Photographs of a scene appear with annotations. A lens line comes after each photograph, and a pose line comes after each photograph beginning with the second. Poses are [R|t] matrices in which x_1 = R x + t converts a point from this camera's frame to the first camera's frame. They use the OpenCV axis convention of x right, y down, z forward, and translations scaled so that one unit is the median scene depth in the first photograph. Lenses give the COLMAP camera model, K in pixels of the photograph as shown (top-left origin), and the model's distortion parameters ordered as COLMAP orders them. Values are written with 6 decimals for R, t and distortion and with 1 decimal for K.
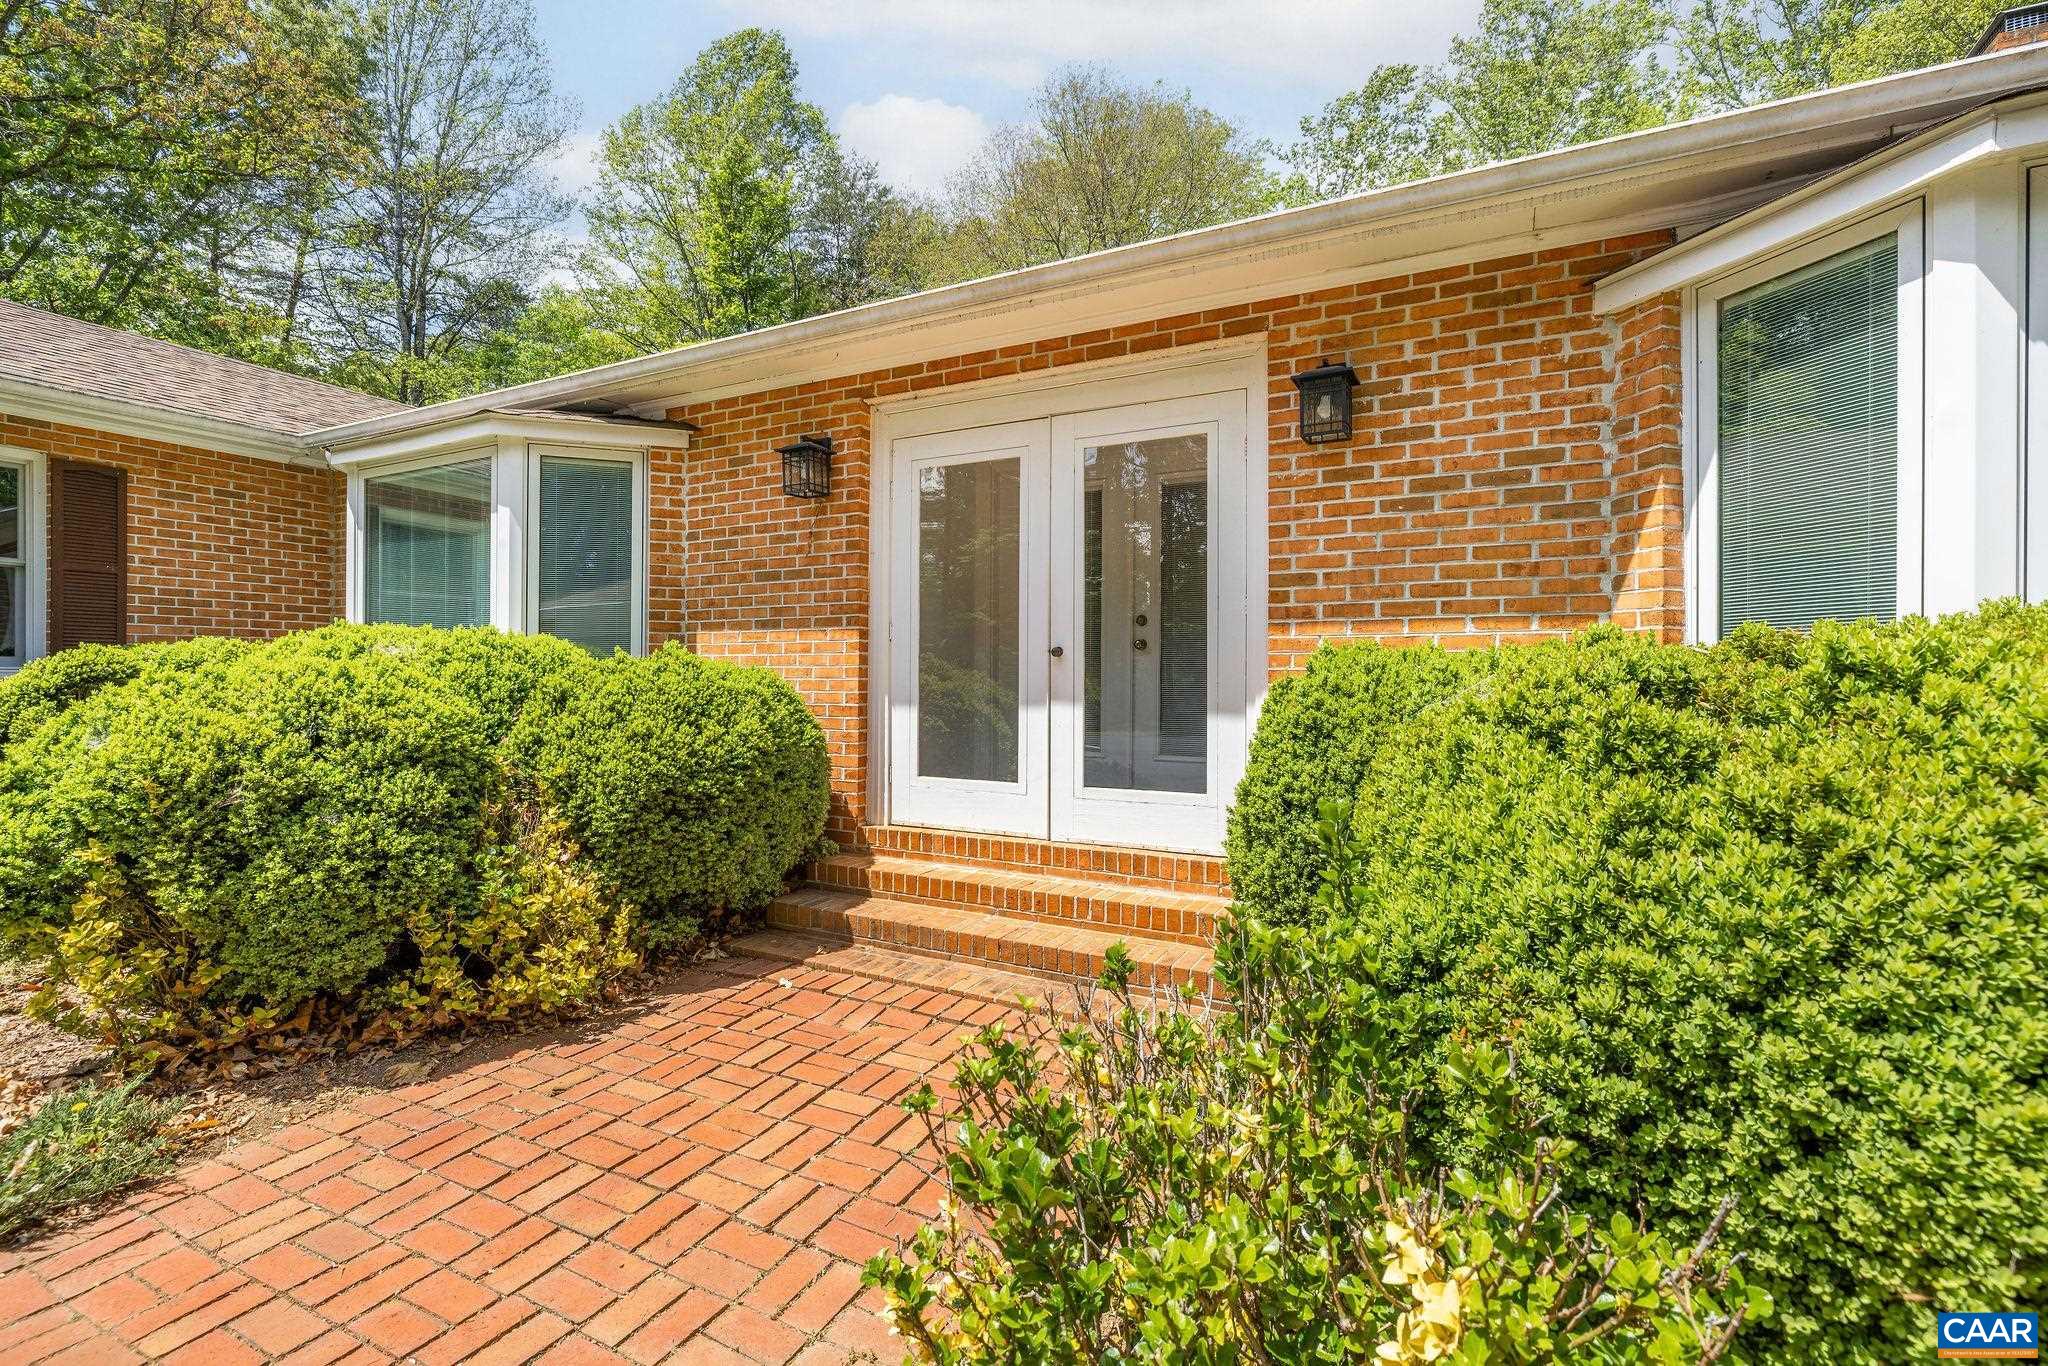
lens RADIAL K [[904.2, 0, 1023.0], [0, 904.2, 677.7], [0, 0, 1]] dist [-0.010425, 0.000445]
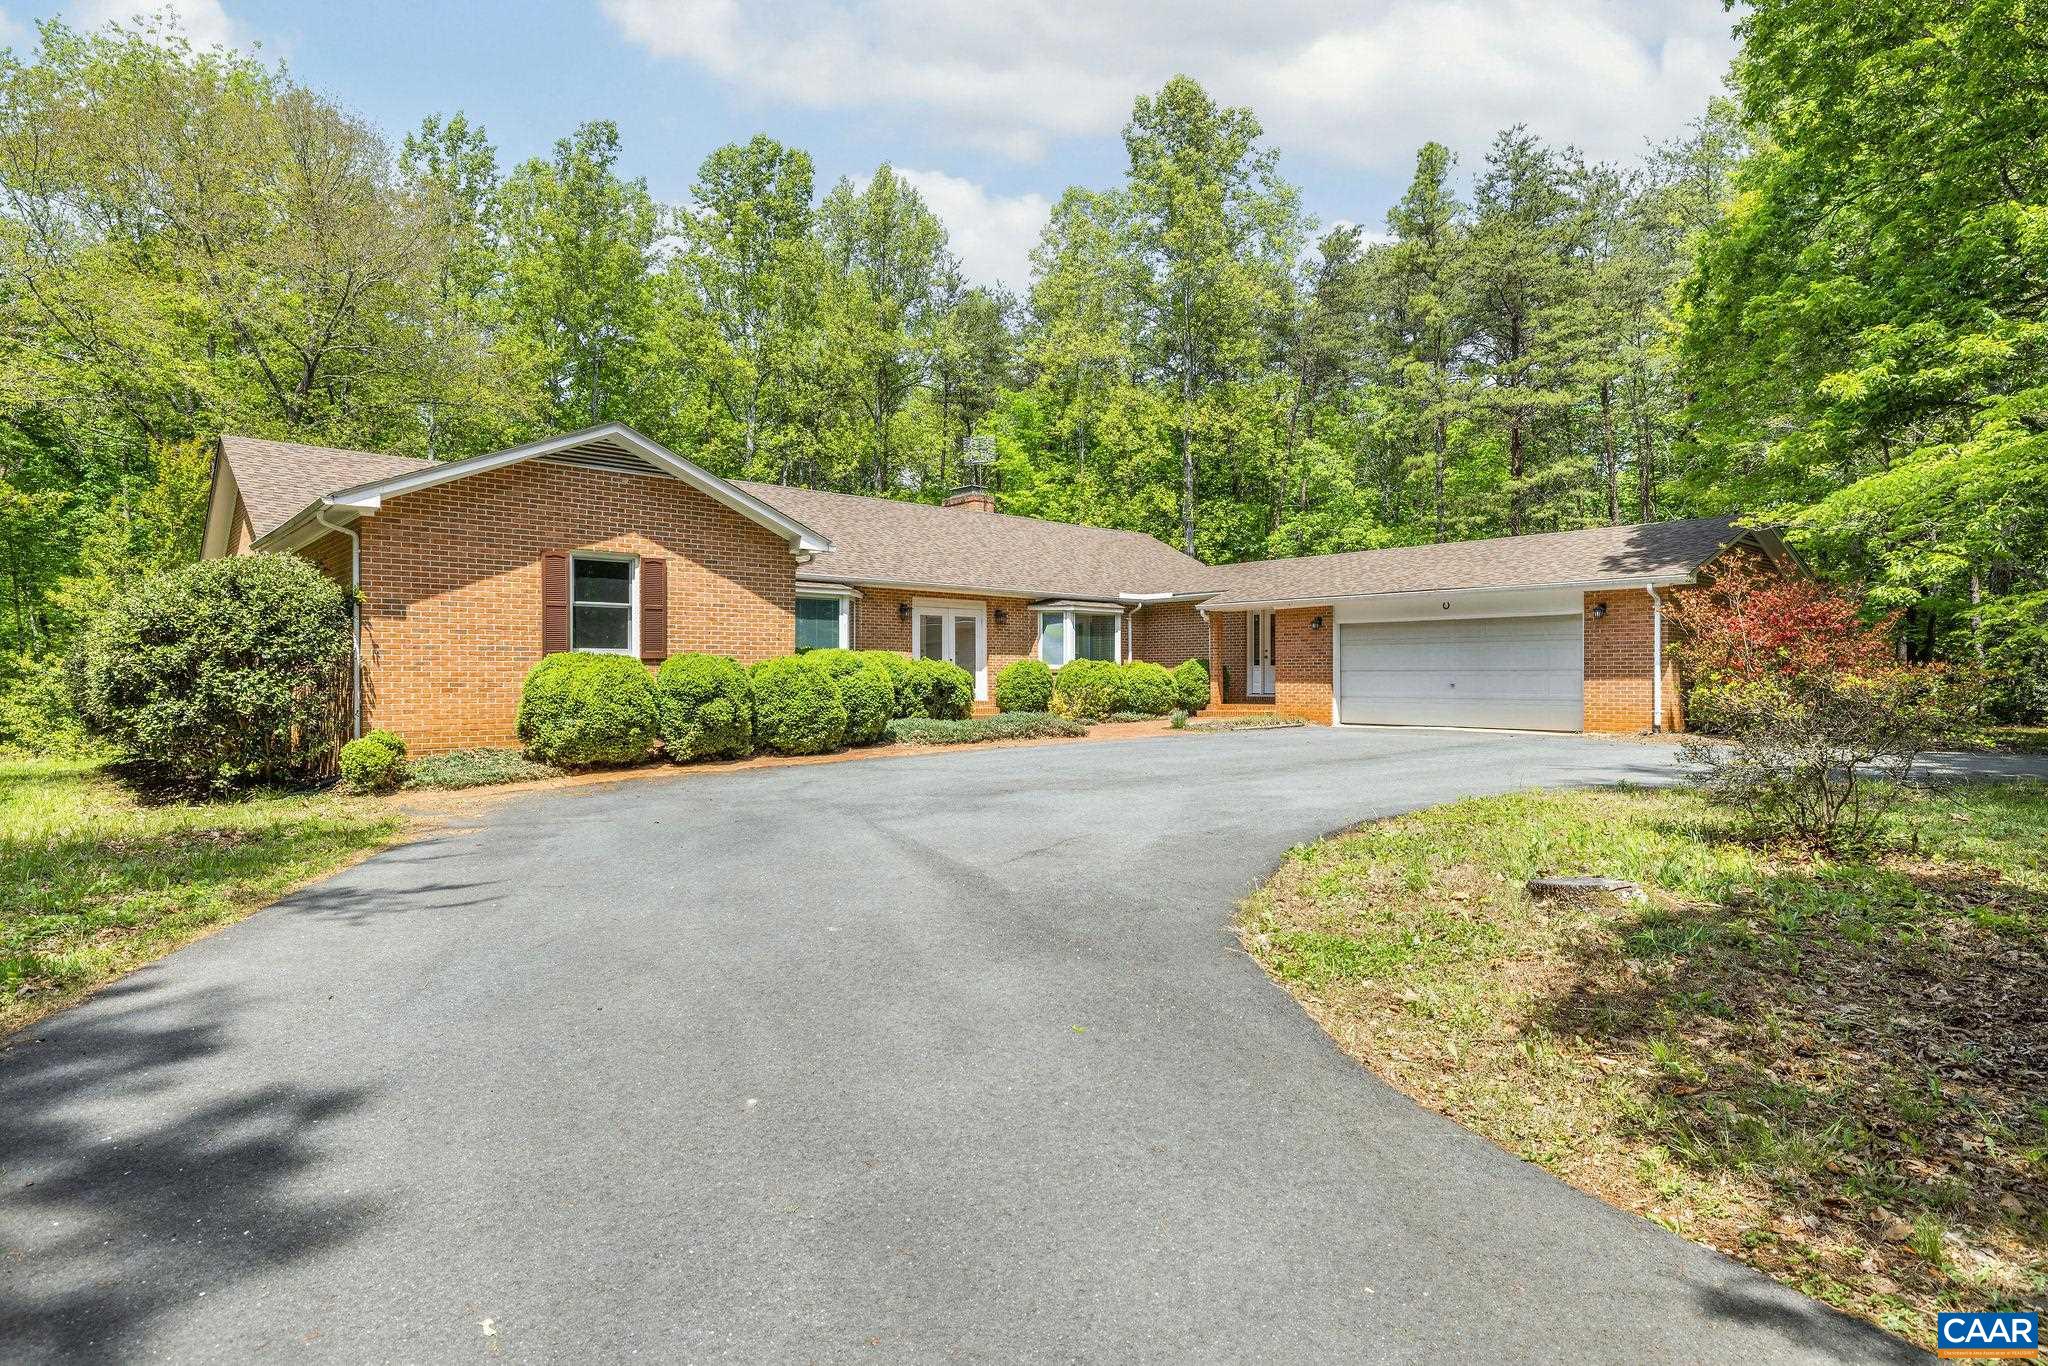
lens RADIAL K [[1107.4, 0, 1025.8], [0, 1107.4, 679.8], [0, 0, 1]] dist [-0.004227, -0.000202]
pose [[0.350568, -0.006719, 0.936513, -5.817767], [0.000411, 0.999975, 0.007020, 0.039986], [-0.936537, -0.002076, 0.350562, -1.519249]]
